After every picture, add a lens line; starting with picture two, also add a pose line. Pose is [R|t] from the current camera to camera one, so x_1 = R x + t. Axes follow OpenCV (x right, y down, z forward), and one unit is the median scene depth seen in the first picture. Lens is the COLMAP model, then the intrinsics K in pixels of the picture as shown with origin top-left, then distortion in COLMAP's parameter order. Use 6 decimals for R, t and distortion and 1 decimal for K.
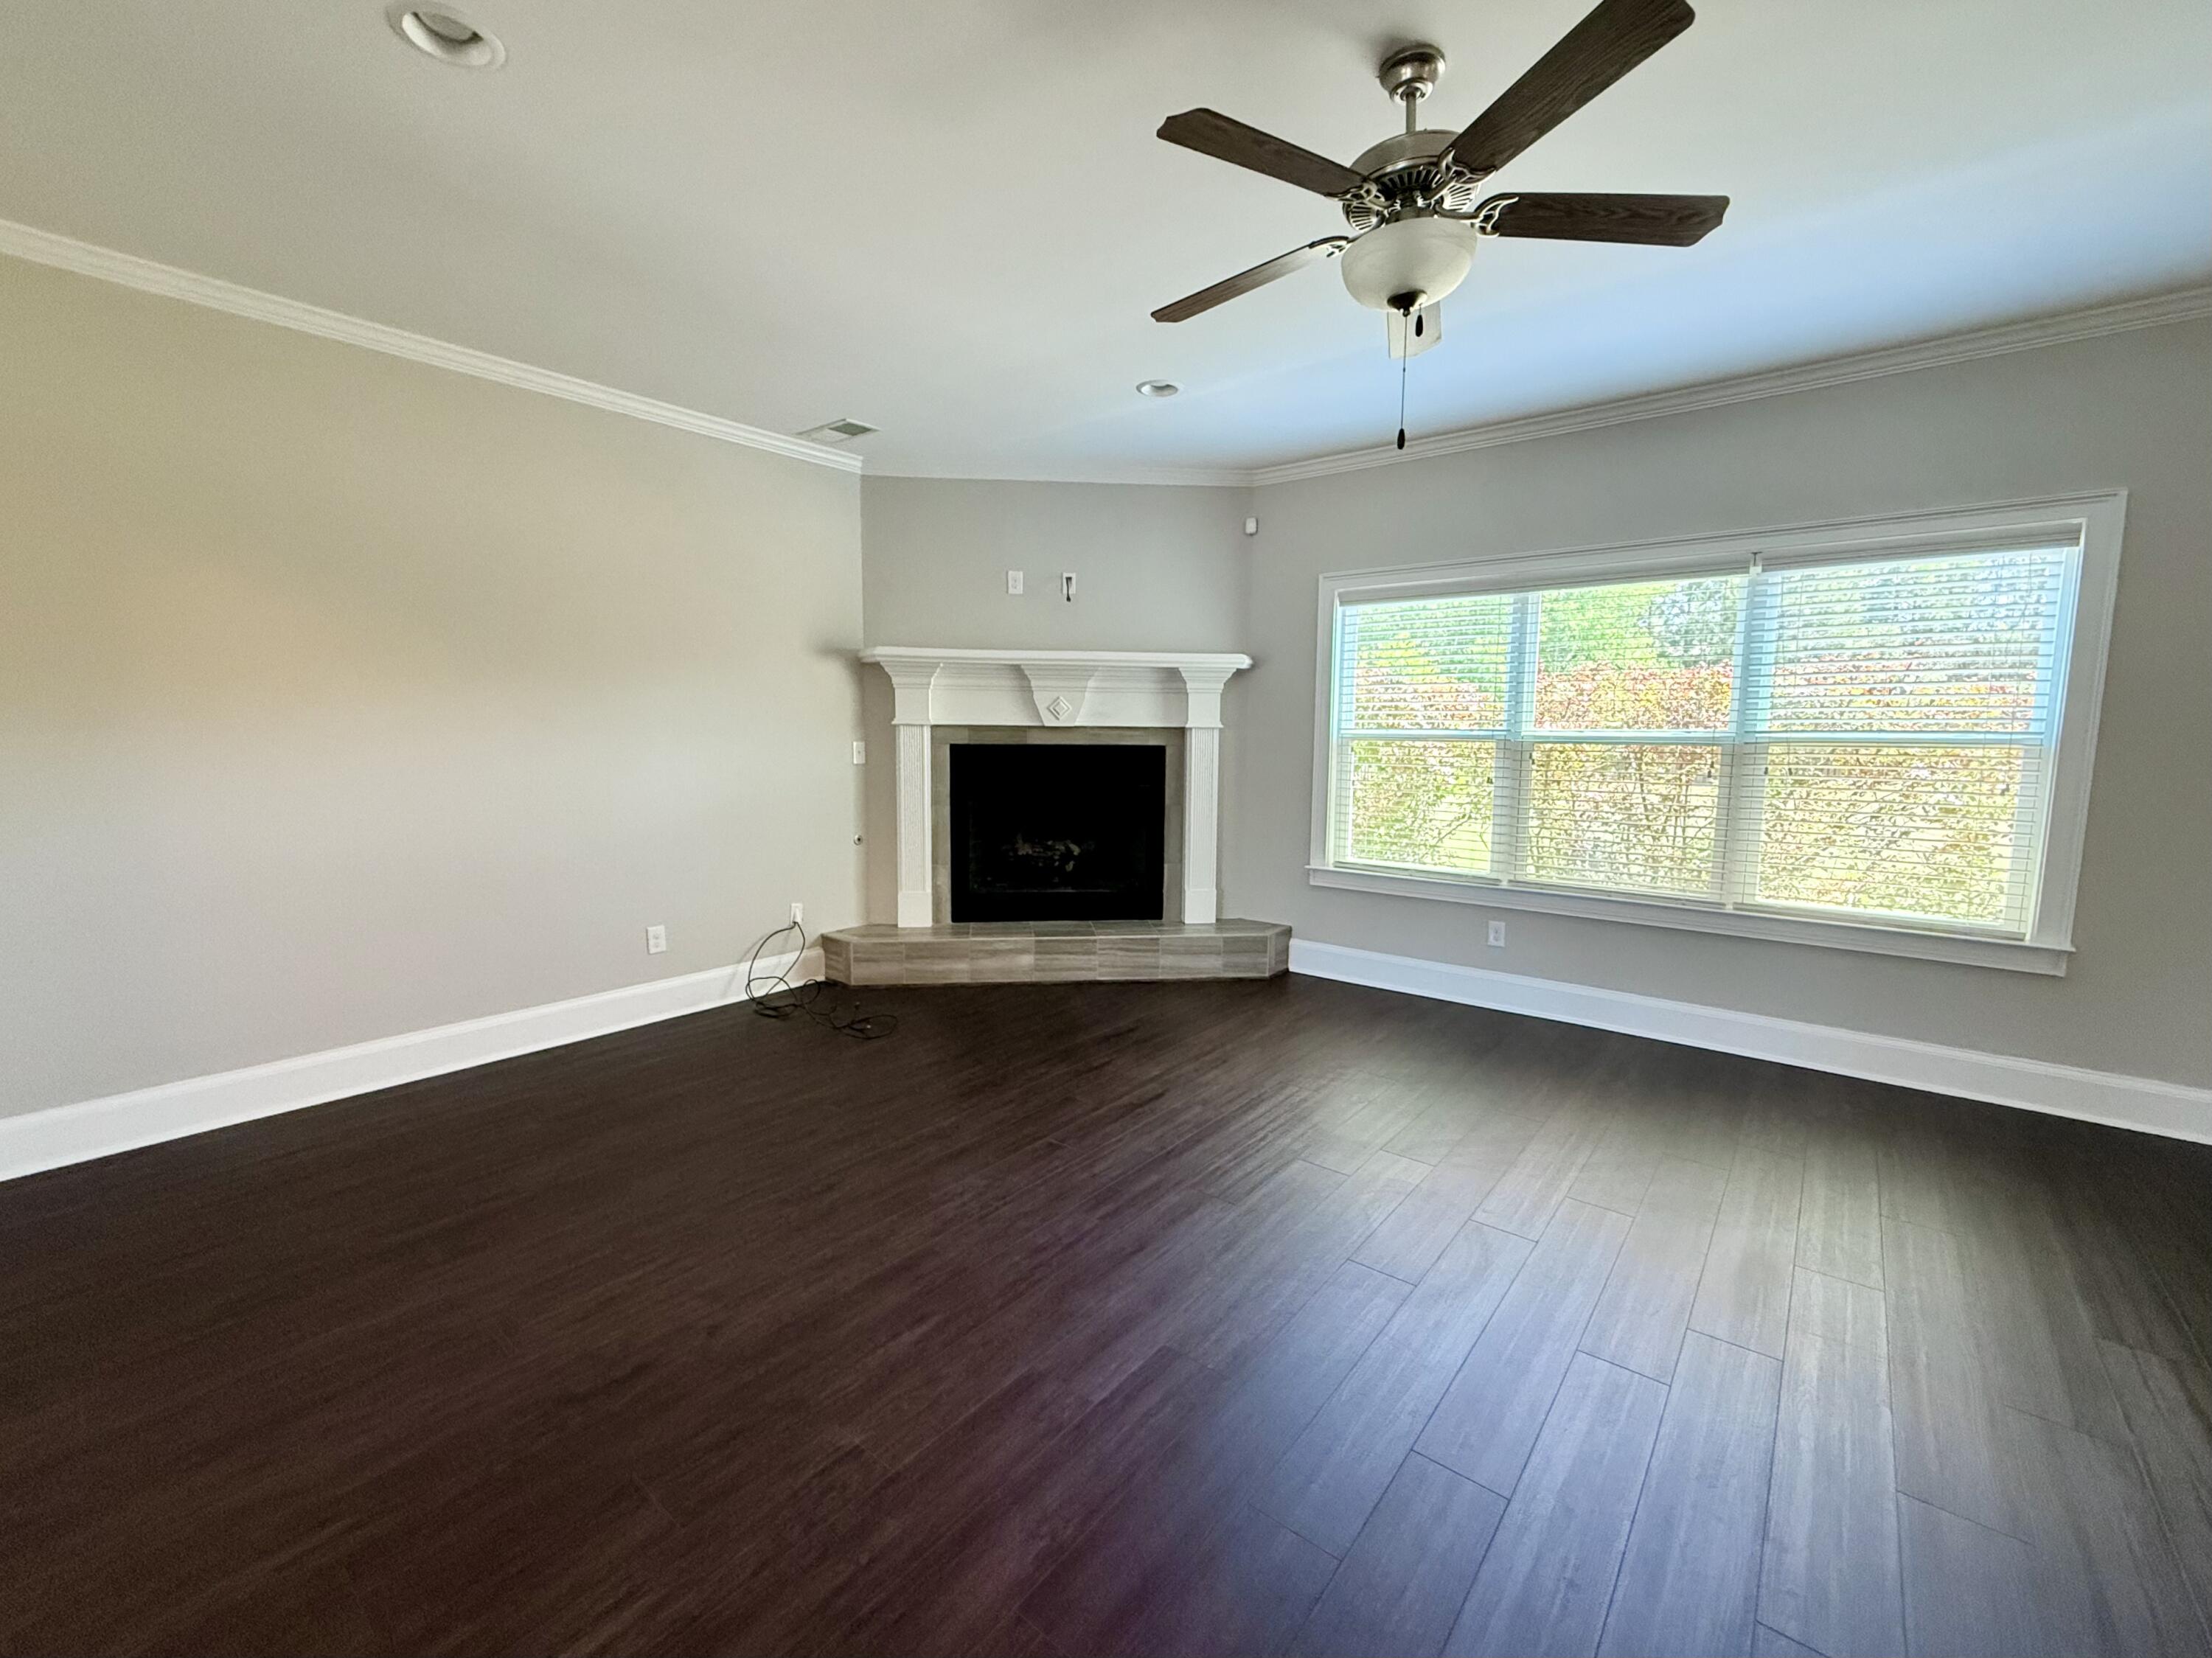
lens RADIAL K [[920.5, 0, 1099.0], [0, 920.5, 827.6], [0, 0, 1]] dist [-0.001273, -0.000157]
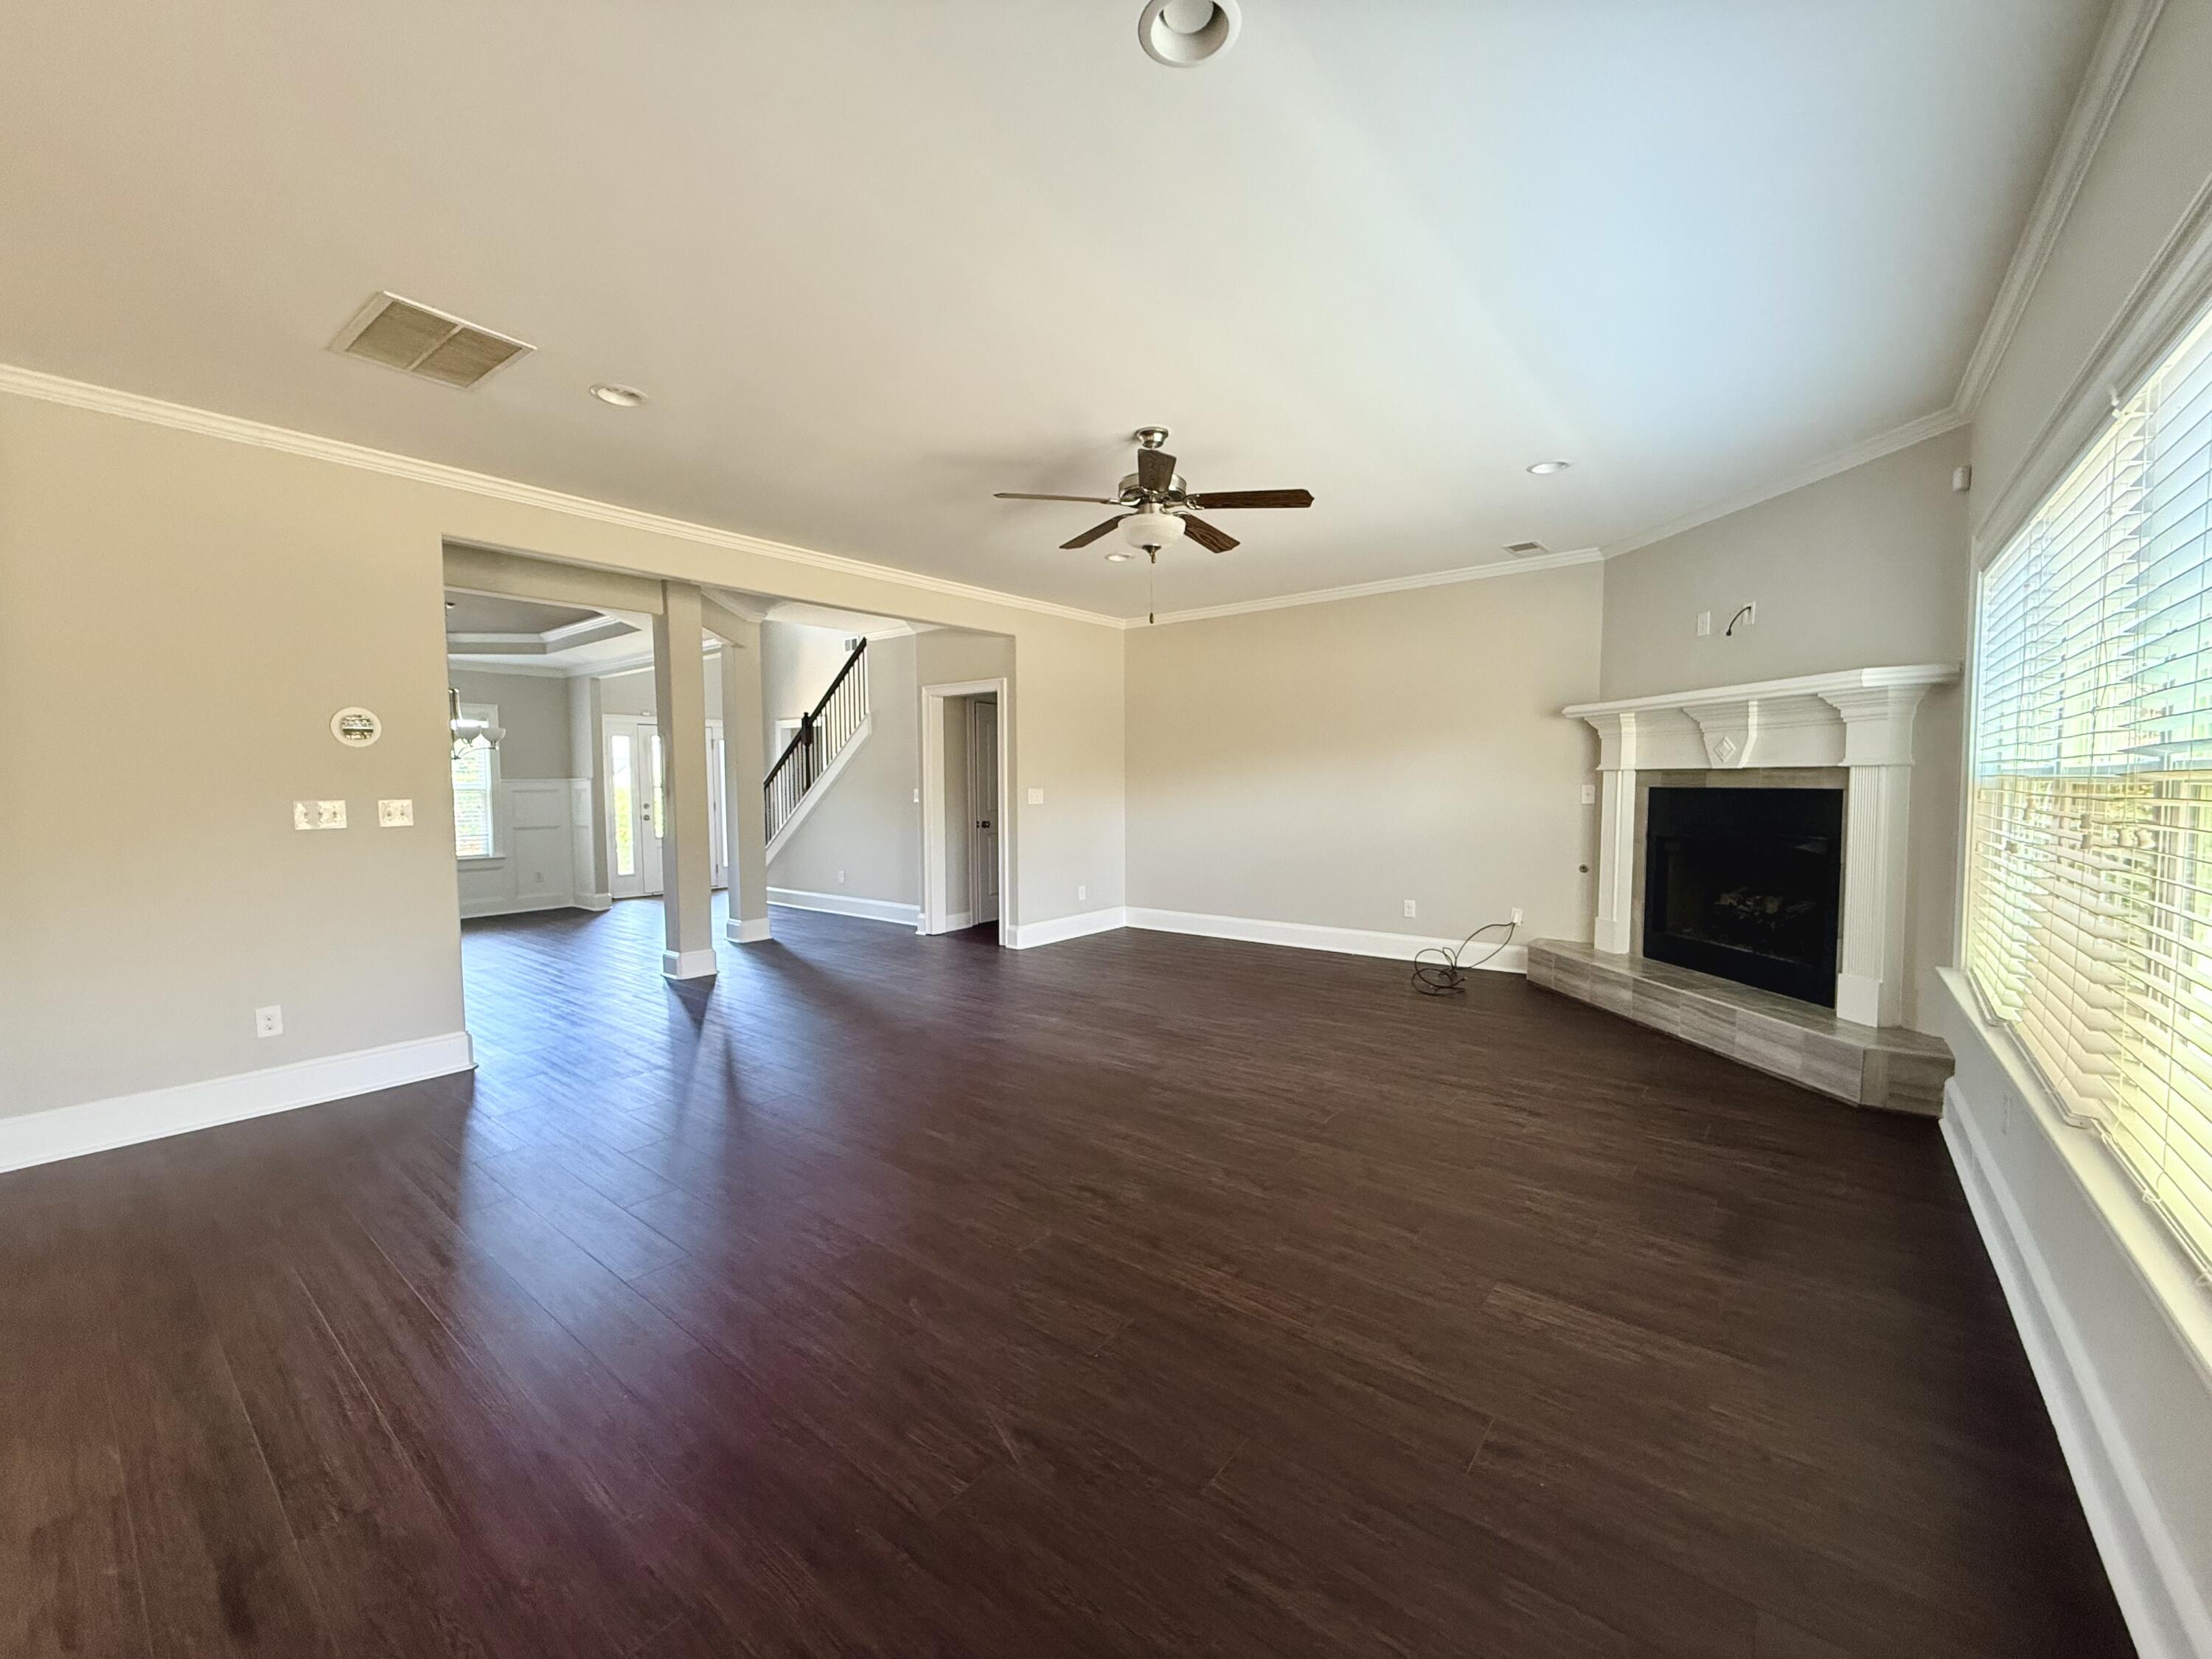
lens RADIAL K [[877.4, 0, 1098.0], [0, 877.4, 831.2], [0, 0, 1]] dist [0.000187, -0.000071]
pose [[-0.000253, 0.049025, -0.998798, 0.867971], [-0.100302, 0.993759, 0.048803, -0.026810], [0.994957, 0.100194, 0.004666, 0.373938]]
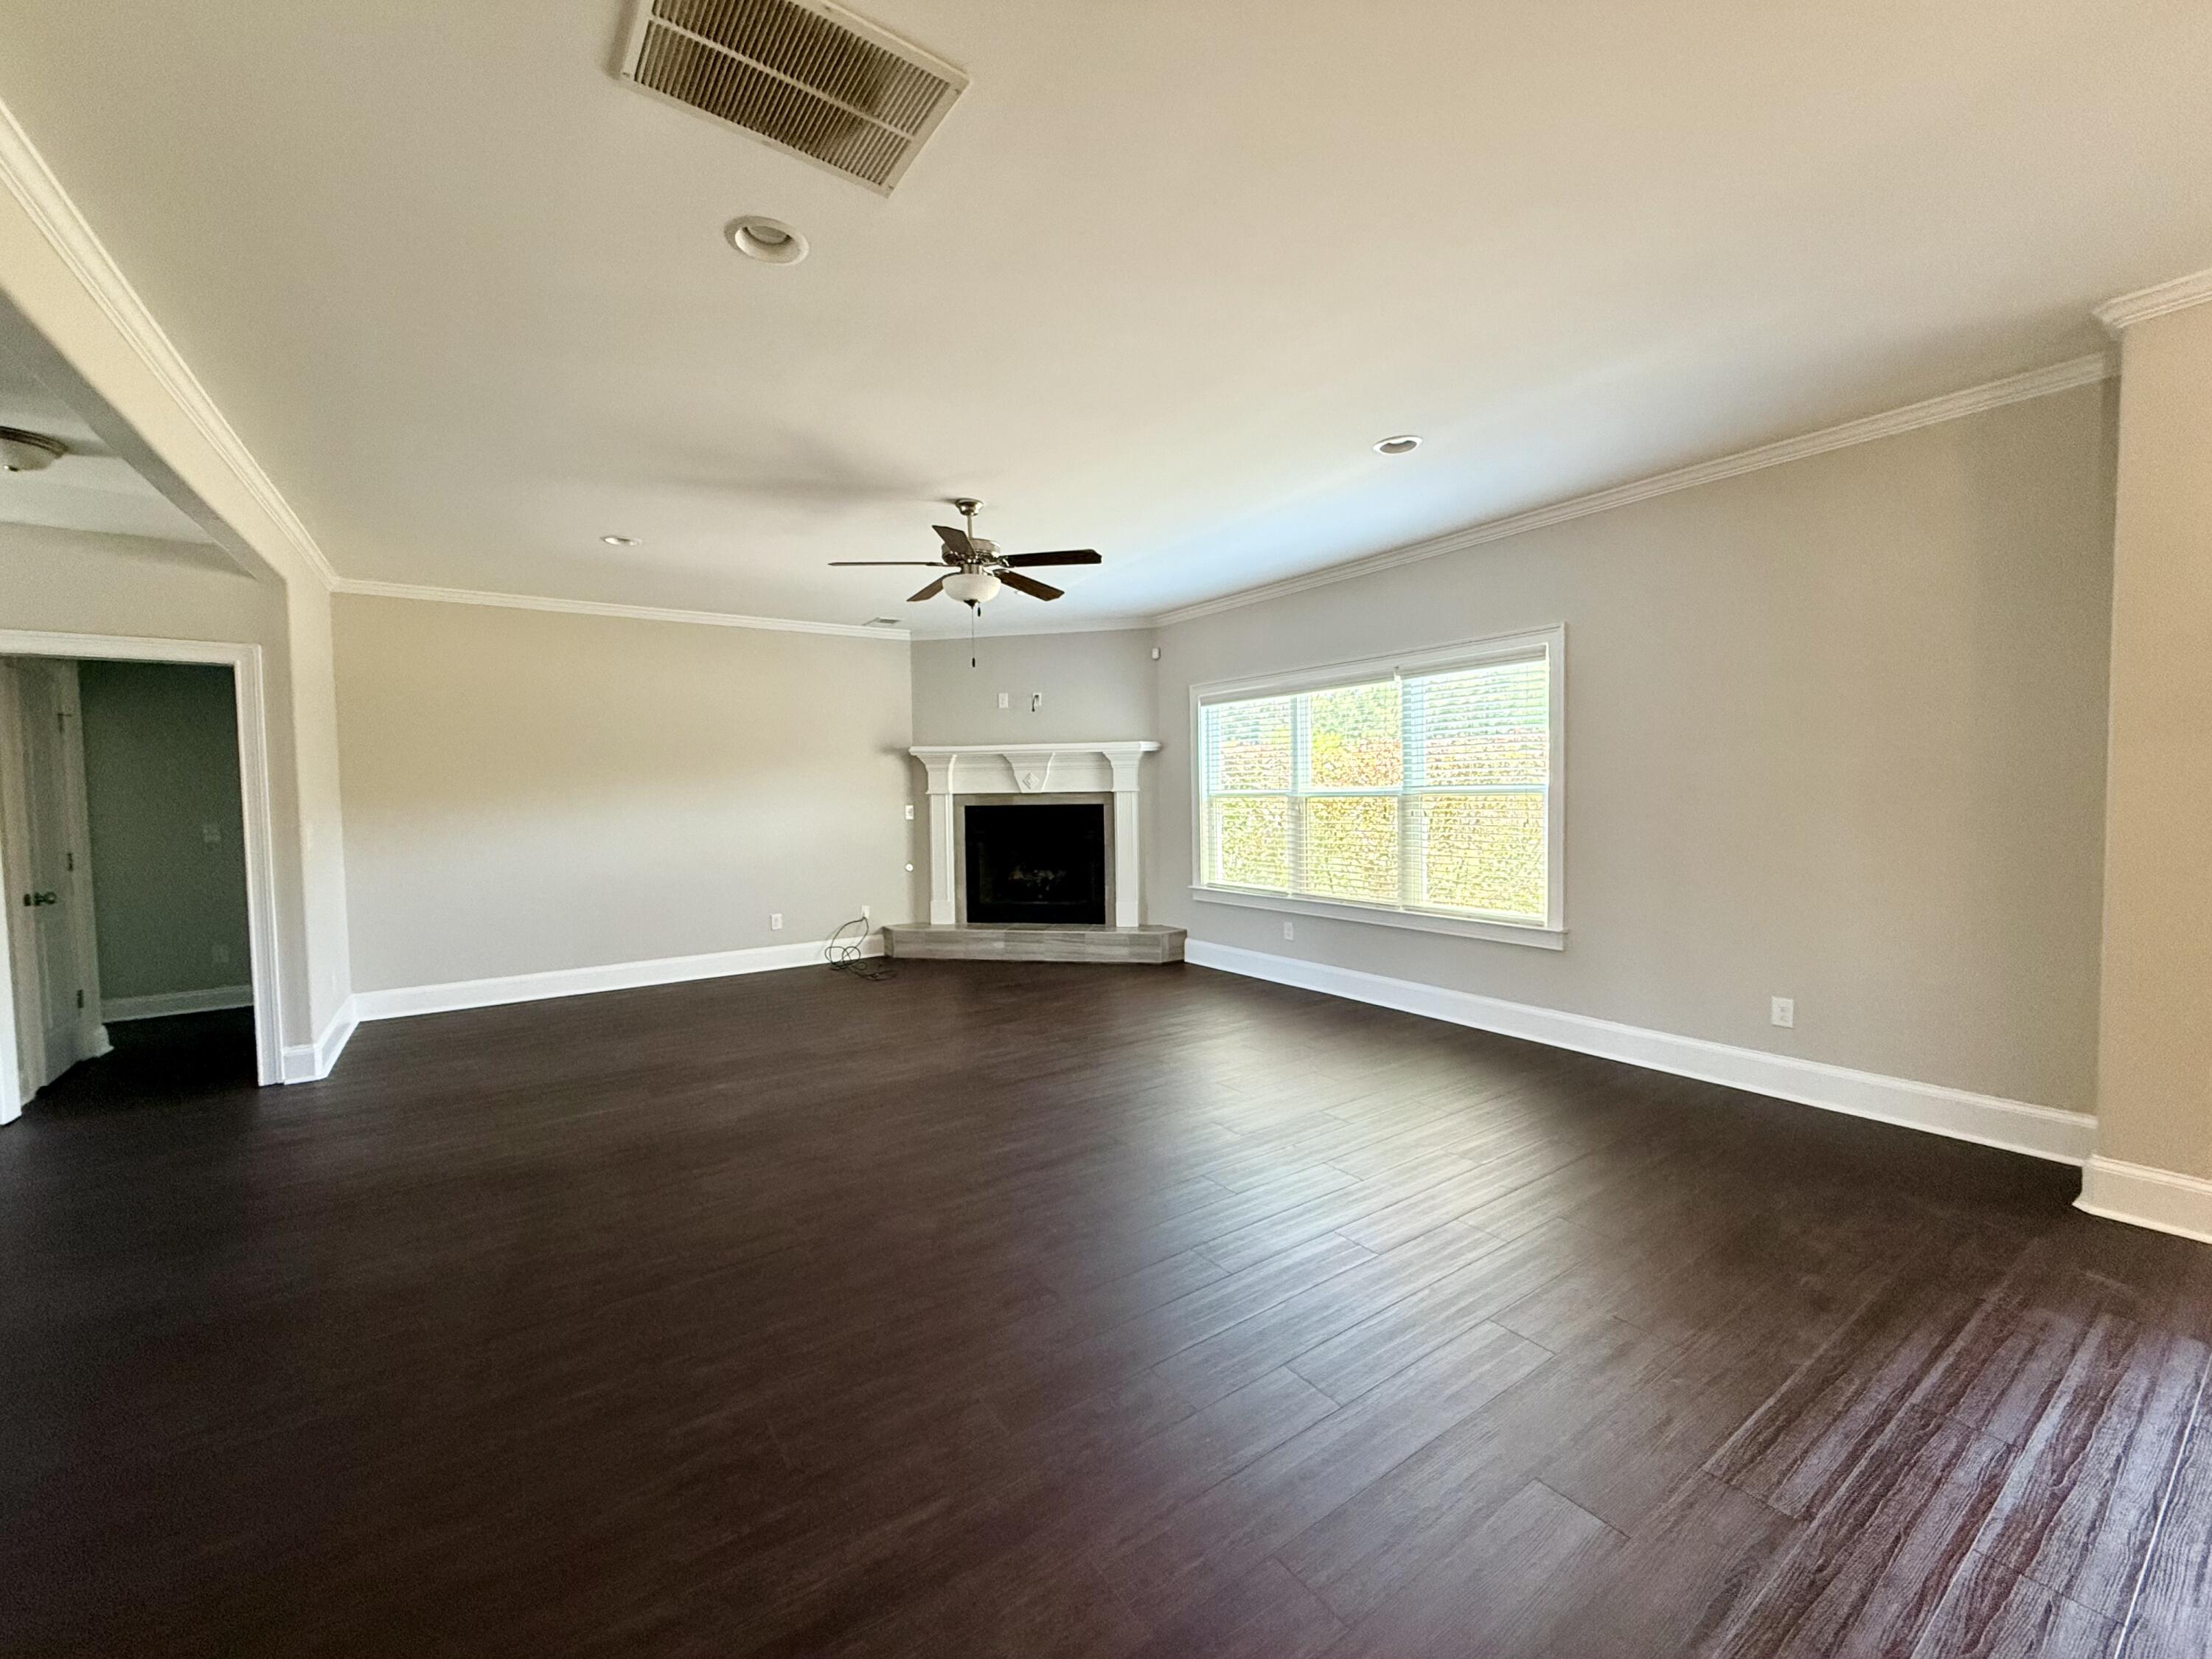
lens RADIAL K [[886.6, 0, 1101.5], [0, 886.6, 832.7], [0, 0, 1]] dist [-0.000272, -0.000034]
pose [[0.958811, -0.011003, -0.283833, 0.489467], [-0.006034, 0.998235, -0.059083, 0.041136], [0.283982, 0.058362, 0.957052, -0.364165]]
